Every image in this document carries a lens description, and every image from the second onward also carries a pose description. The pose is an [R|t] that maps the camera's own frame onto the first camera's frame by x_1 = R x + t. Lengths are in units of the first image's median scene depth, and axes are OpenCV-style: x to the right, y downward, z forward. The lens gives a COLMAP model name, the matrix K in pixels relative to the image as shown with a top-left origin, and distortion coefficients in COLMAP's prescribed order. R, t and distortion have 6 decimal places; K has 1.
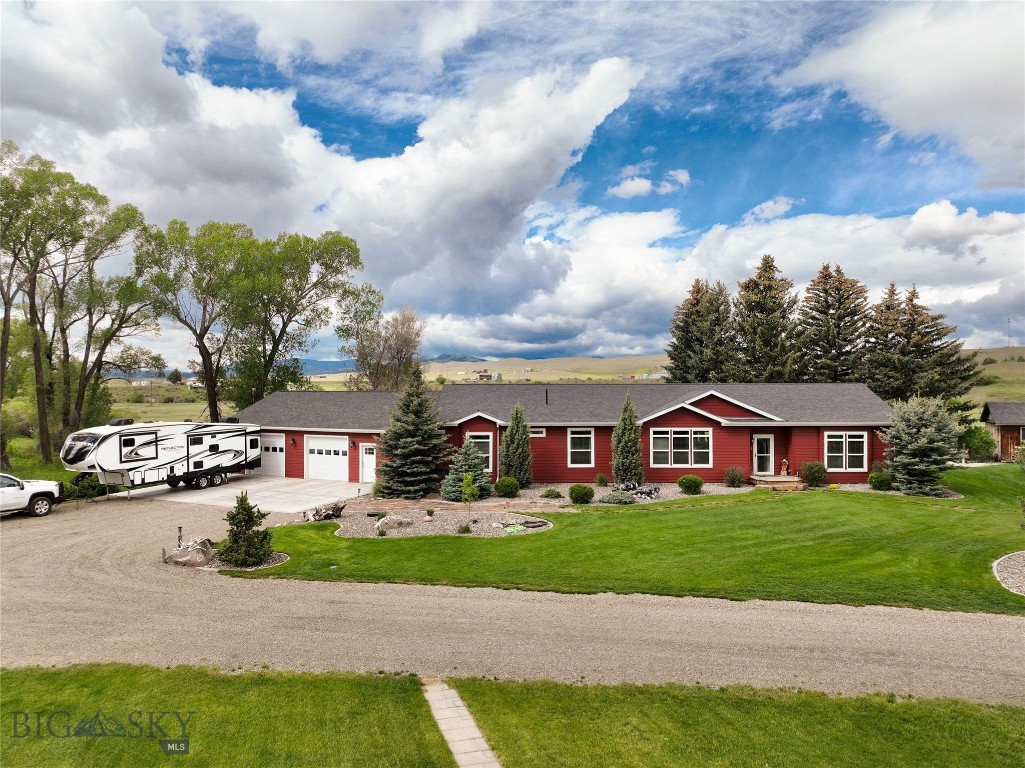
lens RADIAL K [[742.3, 0, 506.0], [0, 742.3, 385.9], [0, 0, 1]] dist [-0.000199, 0.023326]
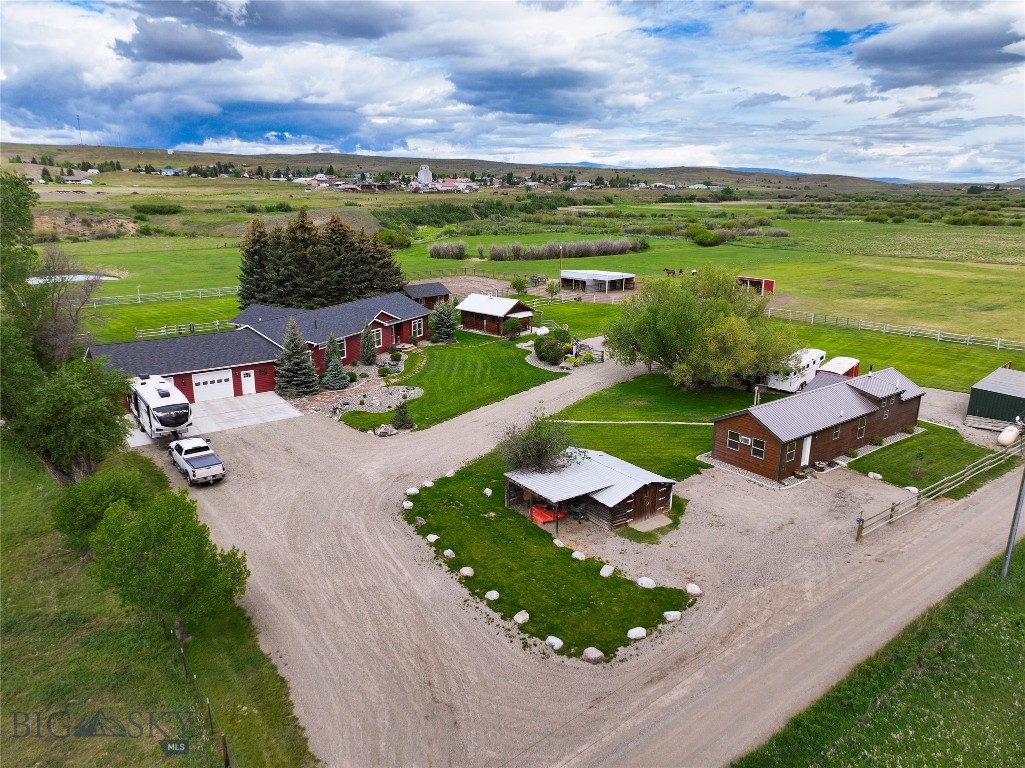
lens RADIAL K [[742.3, 0, 513.8], [0, 742.3, 383.1], [0, 0, 1]] dist [-0.000199, 0.023326]
pose [[0.431660, -0.234753, 0.870954, -1.418722], [-0.012357, 0.963912, 0.265933, -0.354007], [-0.901952, -0.125556, 0.413182, -0.227032]]
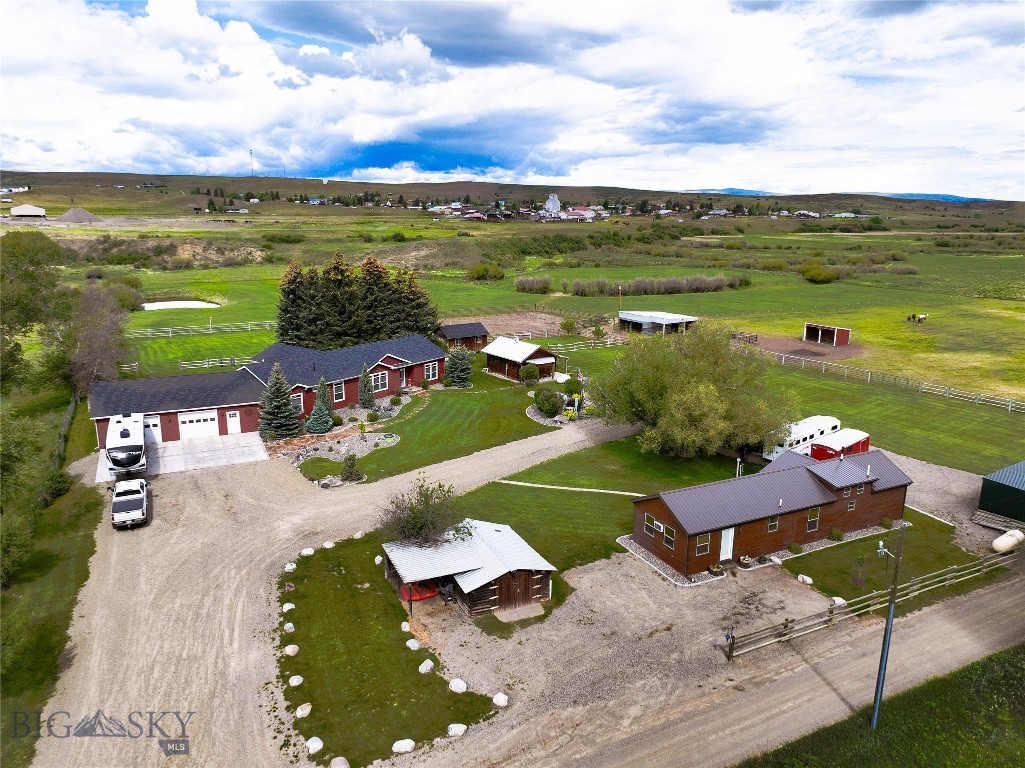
lens RADIAL K [[742.3, 0, 513.9], [0, 742.3, 387.4], [0, 0, 1]] dist [-0.000199, 0.023326]
pose [[0.597624, -0.187421, 0.779563, -1.164278], [-0.012194, 0.970058, 0.242568, -0.415296], [-0.801684, -0.154470, 0.577444, -0.523996]]
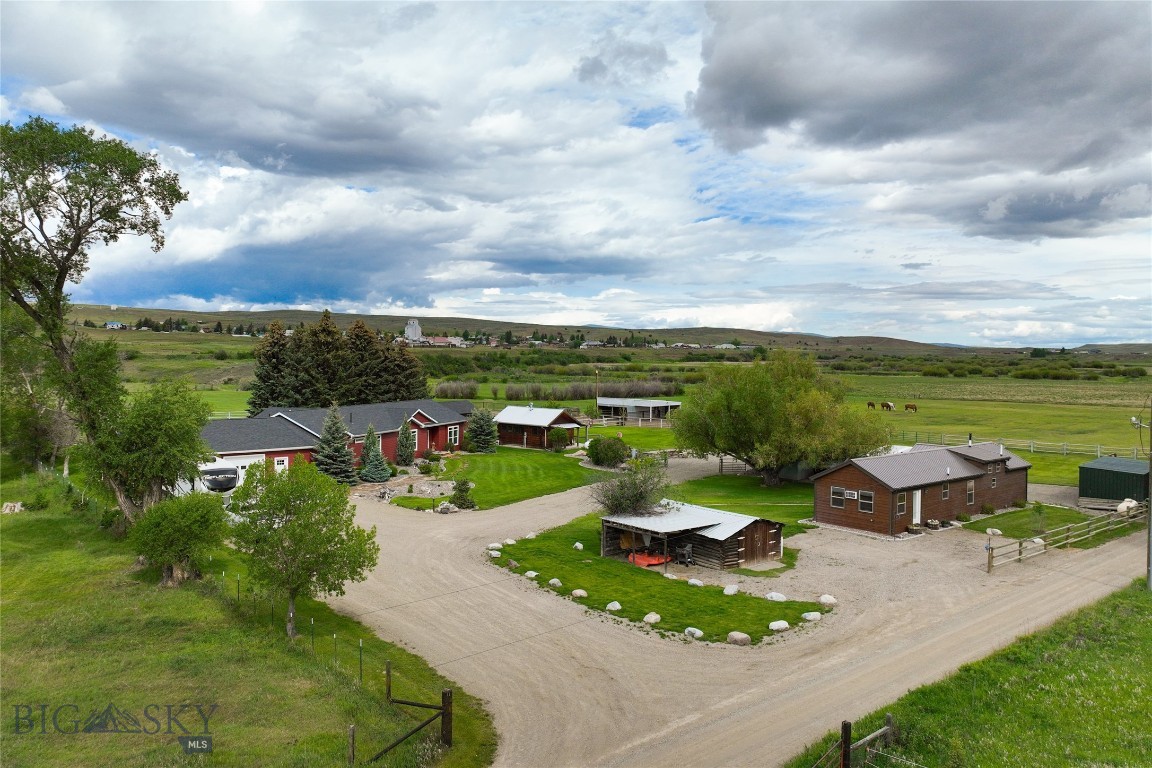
lens RADIAL K [[900.9, 0, 533.0], [0, 900.9, 341.4], [0, 0, 1]] dist [0.000883, 0.018279]
pose [[0.404365, 0.011948, 0.914520, -1.679354], [-0.015098, 0.999866, -0.006387, -0.154303], [-0.914473, -0.011225, 0.404491, -0.187023]]
